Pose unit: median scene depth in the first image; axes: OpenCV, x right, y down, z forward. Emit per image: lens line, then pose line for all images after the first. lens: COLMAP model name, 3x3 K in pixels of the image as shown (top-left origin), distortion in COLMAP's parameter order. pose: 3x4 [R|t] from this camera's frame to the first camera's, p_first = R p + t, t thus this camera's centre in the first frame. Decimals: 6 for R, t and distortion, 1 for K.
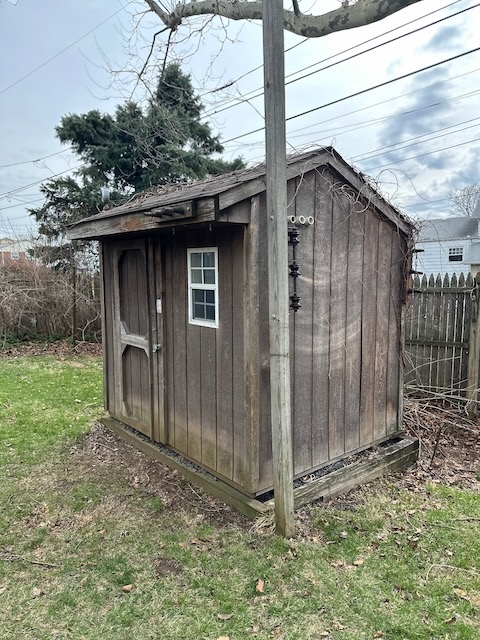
lens RADIAL K [[446.7, 0, 247.0], [0, 446.7, 331.4], [0, 0, 1]] dist [0.064347, -0.077111]
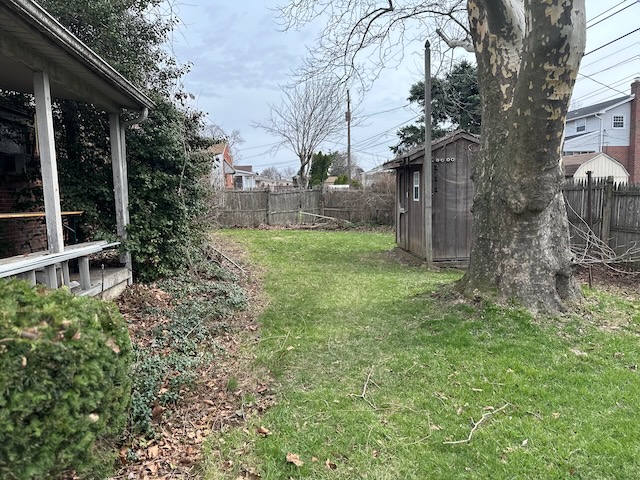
lens RADIAL K [[446.7, 0, 318.8], [0, 446.7, 240.4], [0, 0, 1]] dist [0.064347, -0.077111]
pose [[0.794755, 0.046704, -0.605130, 0.903157], [-0.054008, 0.998522, 0.006134, 0.202334], [0.604522, 0.027807, 0.796103, -1.254978]]
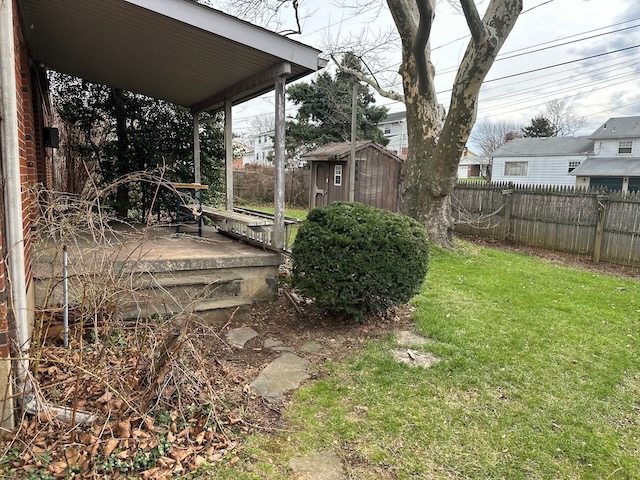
lens RADIAL K [[446.7, 0, 314.7], [0, 446.7, 243.9], [0, 0, 1]] dist [0.064347, -0.077111]
pose [[0.968416, 0.077265, -0.237068, 0.559794], [-0.071947, 0.996926, 0.031014, 0.324438], [0.238736, -0.012978, 0.970998, -2.358949]]
